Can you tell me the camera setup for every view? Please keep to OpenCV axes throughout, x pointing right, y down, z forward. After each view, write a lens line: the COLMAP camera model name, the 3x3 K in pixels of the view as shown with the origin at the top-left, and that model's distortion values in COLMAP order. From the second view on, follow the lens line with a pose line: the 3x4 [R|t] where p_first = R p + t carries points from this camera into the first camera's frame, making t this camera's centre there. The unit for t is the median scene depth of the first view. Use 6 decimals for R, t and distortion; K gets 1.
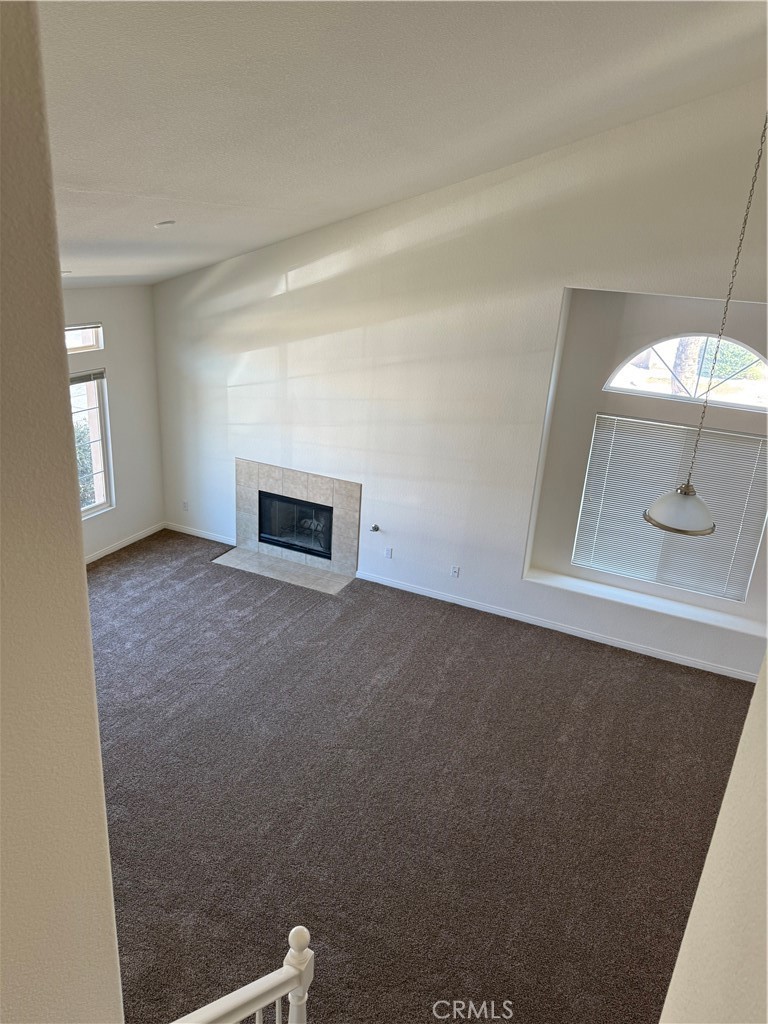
lens RADIAL K [[730.4, 0, 384.0], [0, 730.4, 512.0], [0, 0, 1]] dist [0.208226, -0.483510]
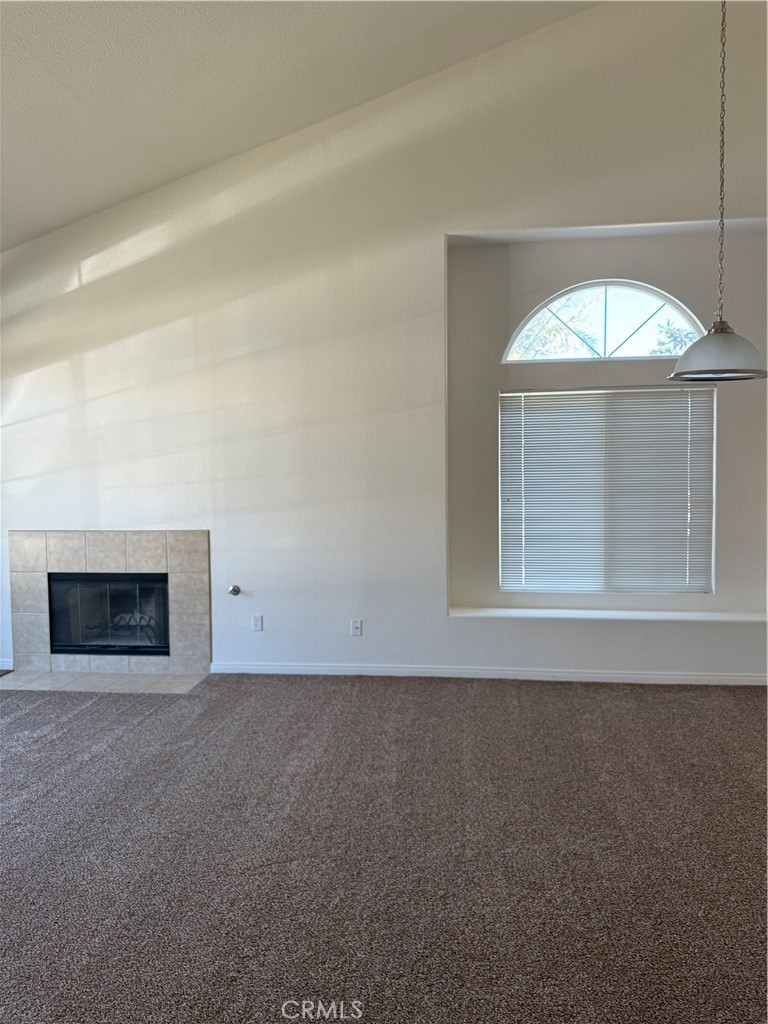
lens RADIAL K [[726.0, 0, 379.4], [0, 726.0, 511.8], [0, 0, 1]] dist [0.088305, -0.130384]
pose [[0.946768, -0.089828, 0.309130, -0.094957], [0.178213, 0.945959, -0.270929, 0.174379], [-0.268087, 0.311597, 0.911612, 0.309564]]
